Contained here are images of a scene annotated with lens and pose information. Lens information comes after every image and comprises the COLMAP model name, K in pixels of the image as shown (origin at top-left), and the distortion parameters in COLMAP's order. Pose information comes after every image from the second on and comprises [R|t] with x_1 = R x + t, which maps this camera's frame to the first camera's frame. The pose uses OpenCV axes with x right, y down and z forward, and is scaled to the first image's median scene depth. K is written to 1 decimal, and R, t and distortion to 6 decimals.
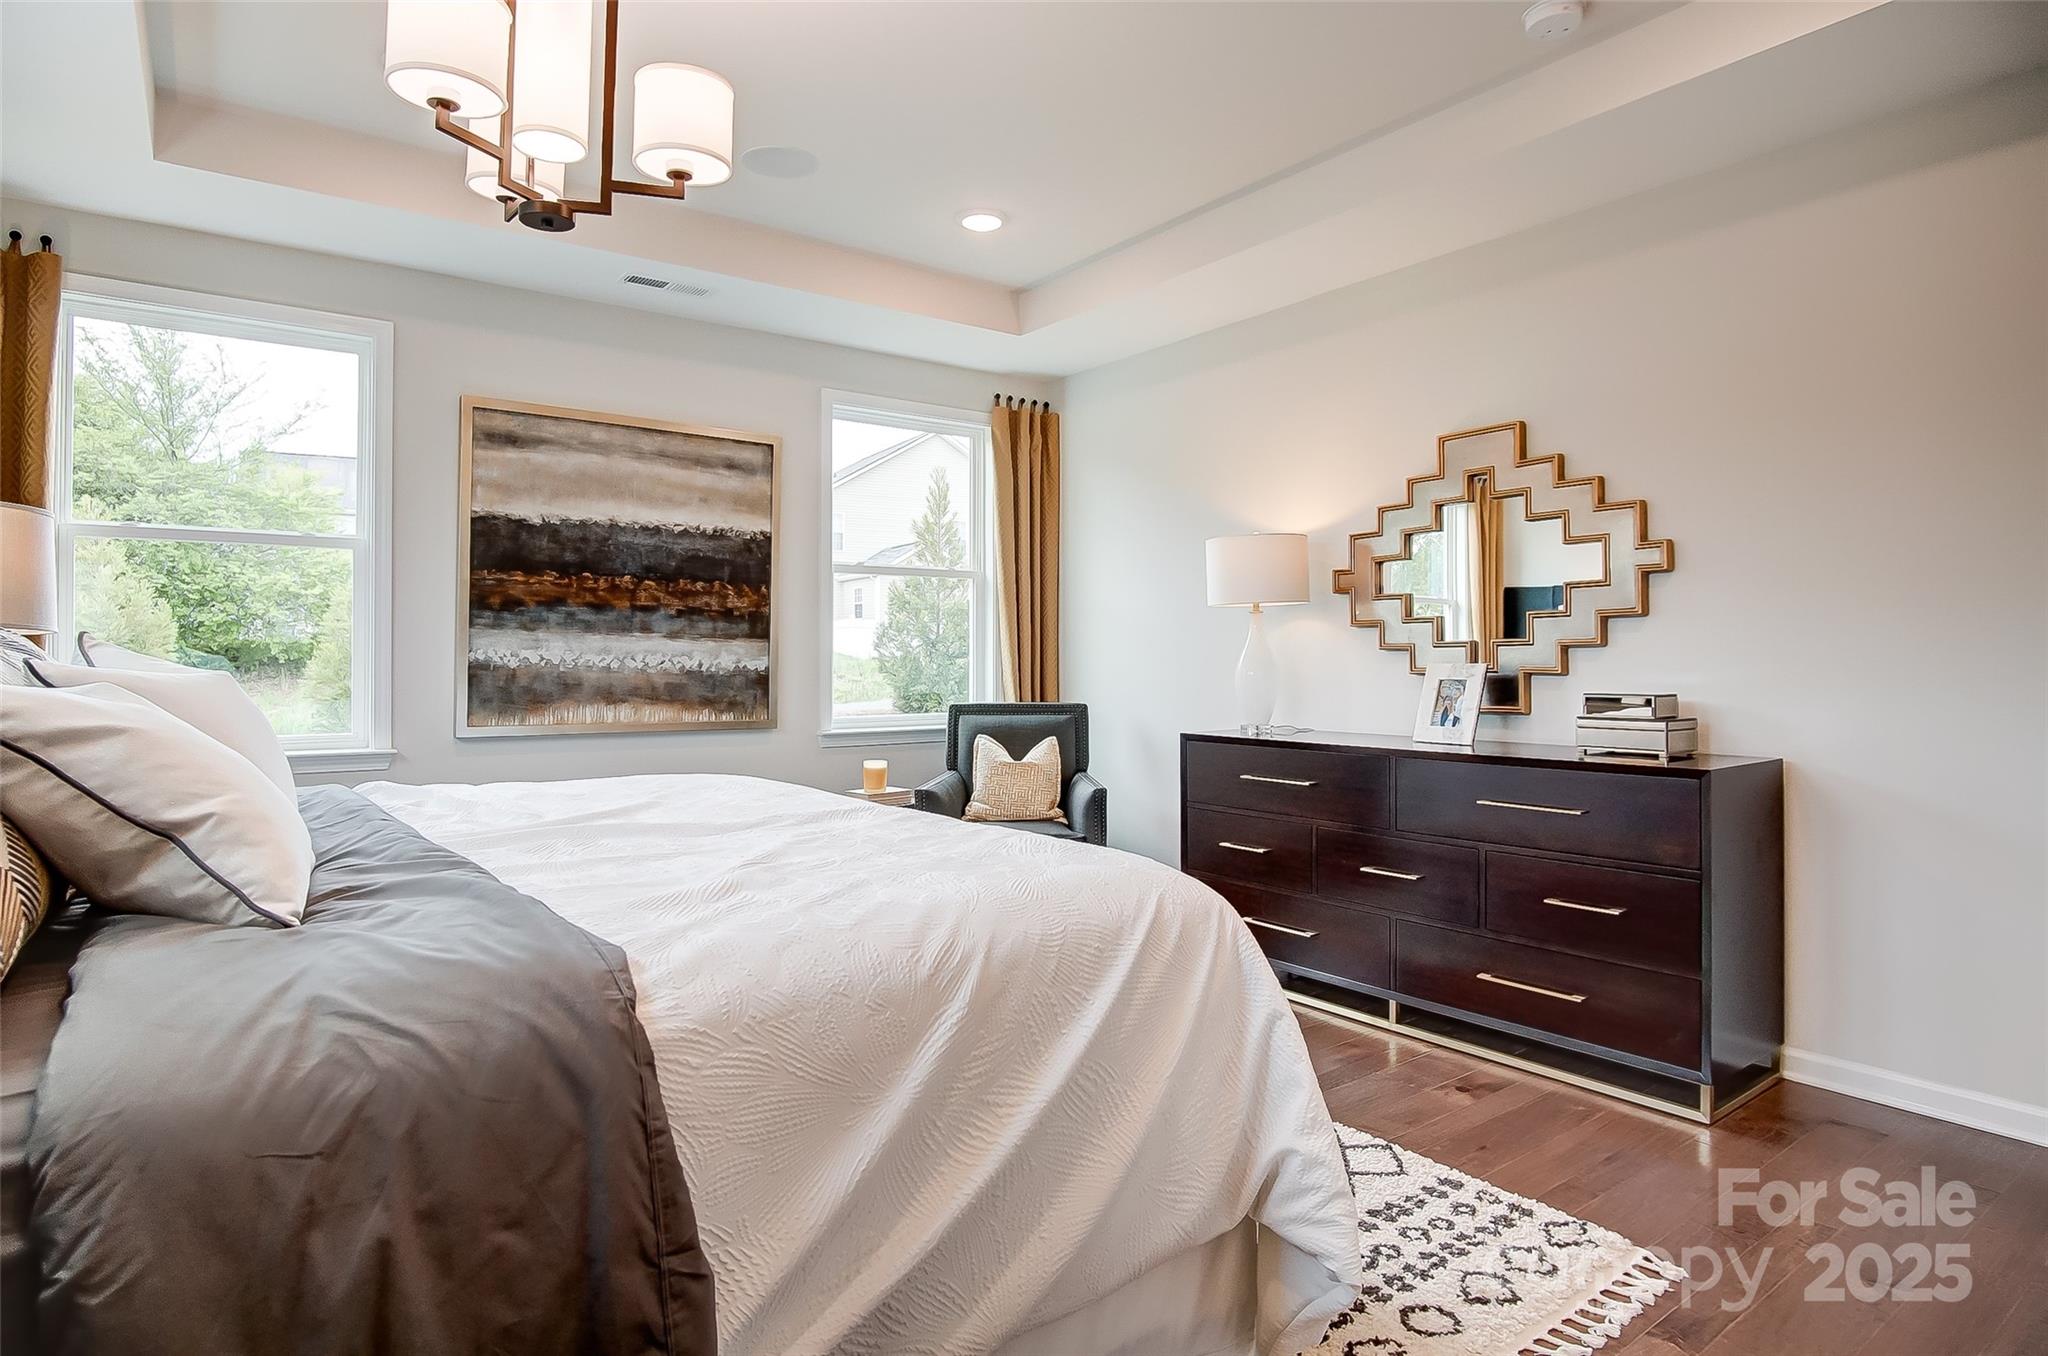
lens RADIAL K [[1115.5, 0, 1019.3], [0, 1115.5, 640.6], [0, 0, 1]] dist [-0.018097, 0.001725]
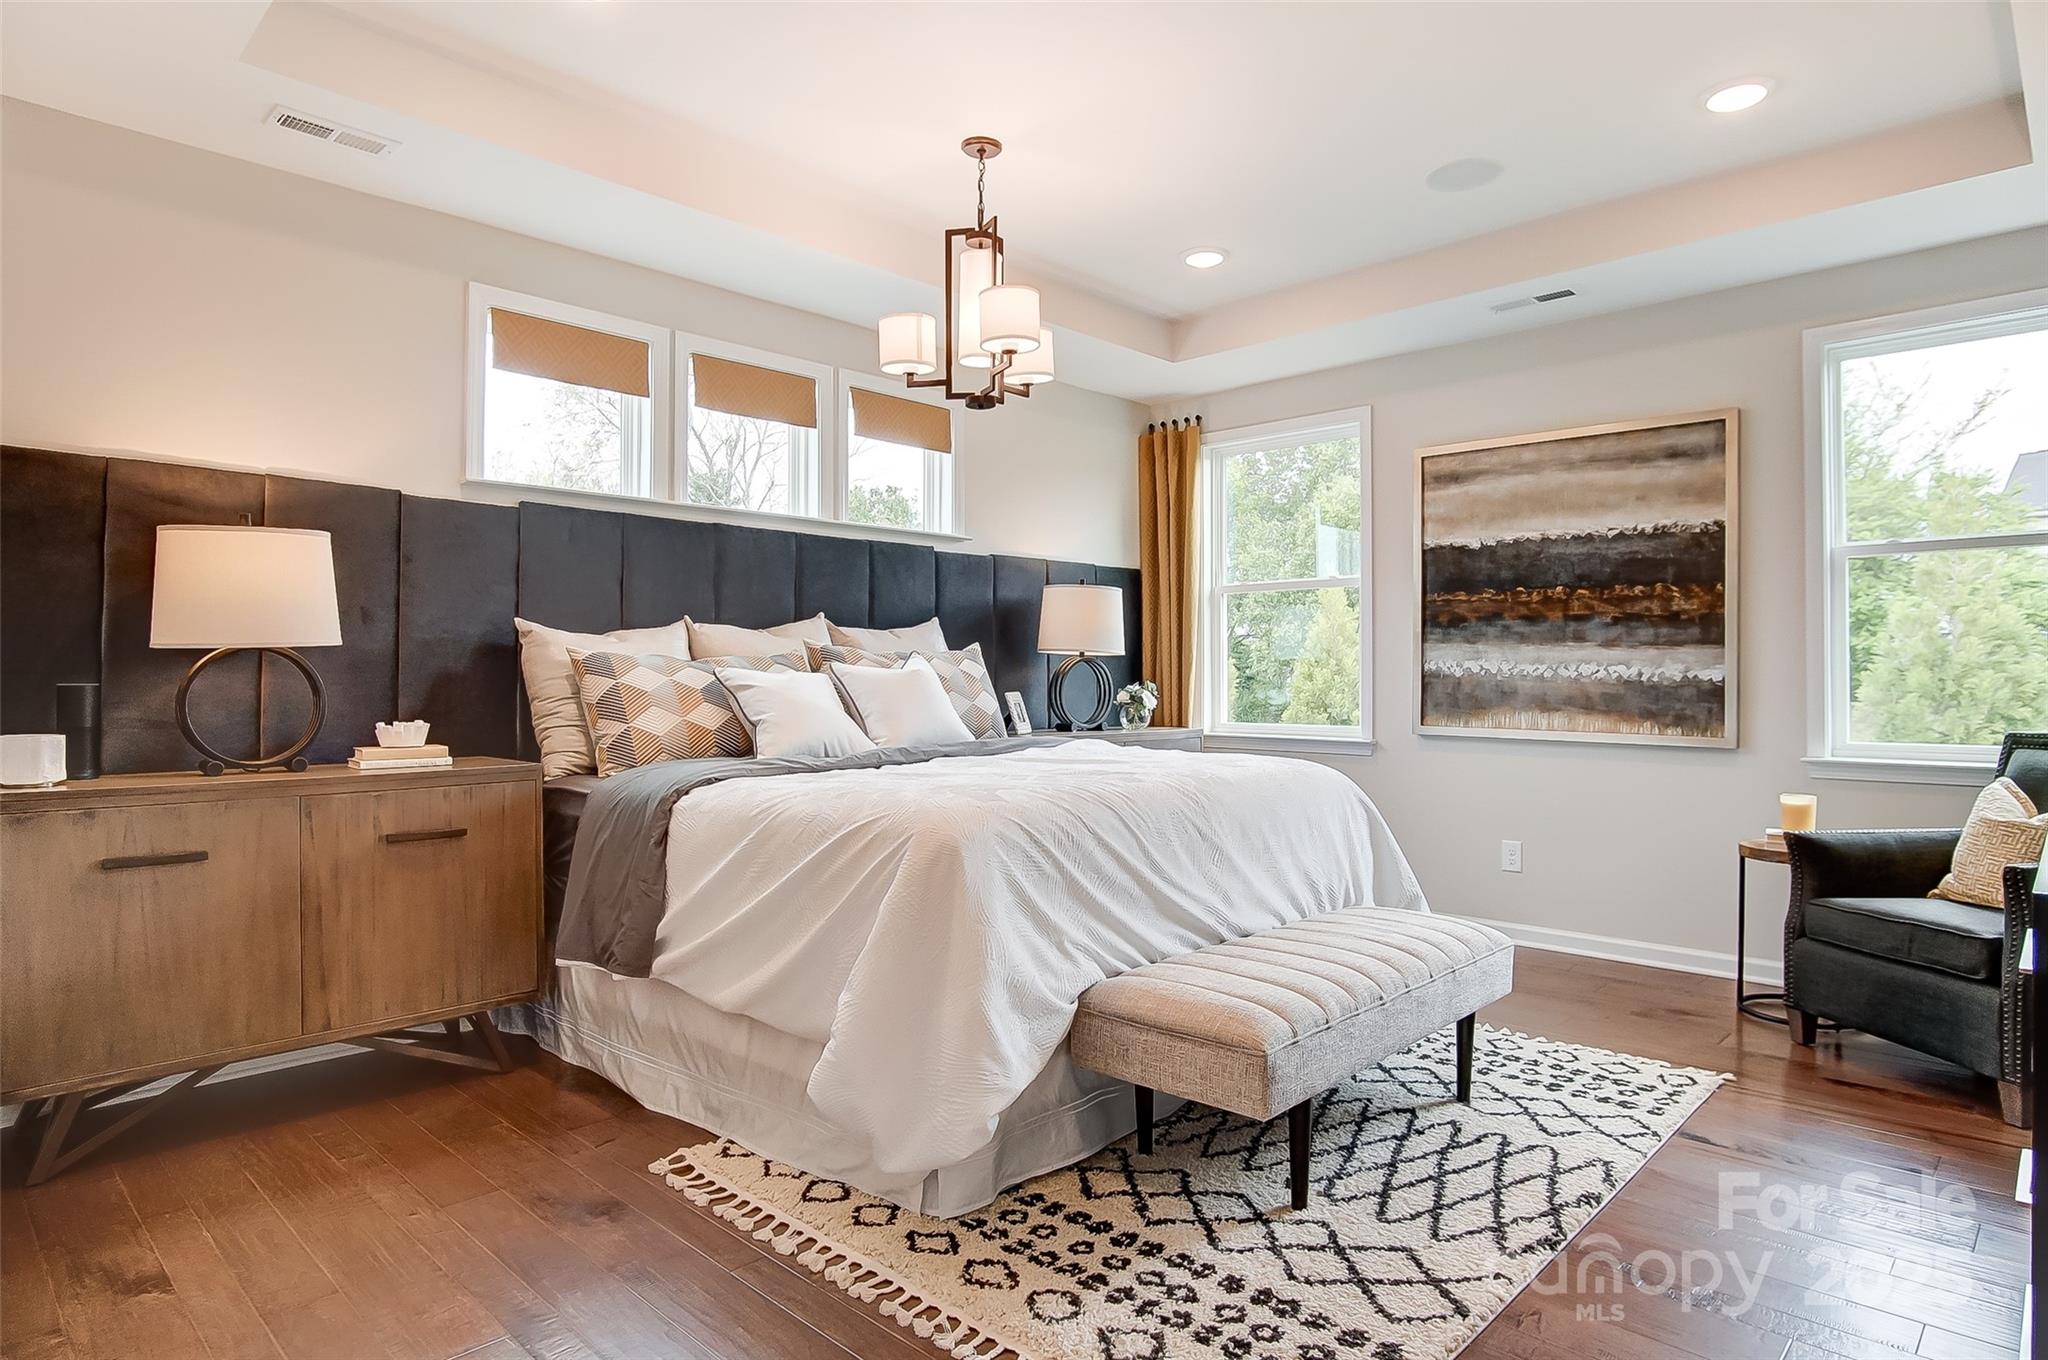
lens RADIAL K [[1126.4, 0, 1024.0], [0, 1126.4, 680.0], [0, 0, 1]] dist [-0.022610, -0.000199]
pose [[0.170210, -0.001567, -0.985407, 0.574963], [0.008666, 0.999962, -0.000094, 0.023029], [0.985370, -0.008524, 0.170217, 0.342268]]
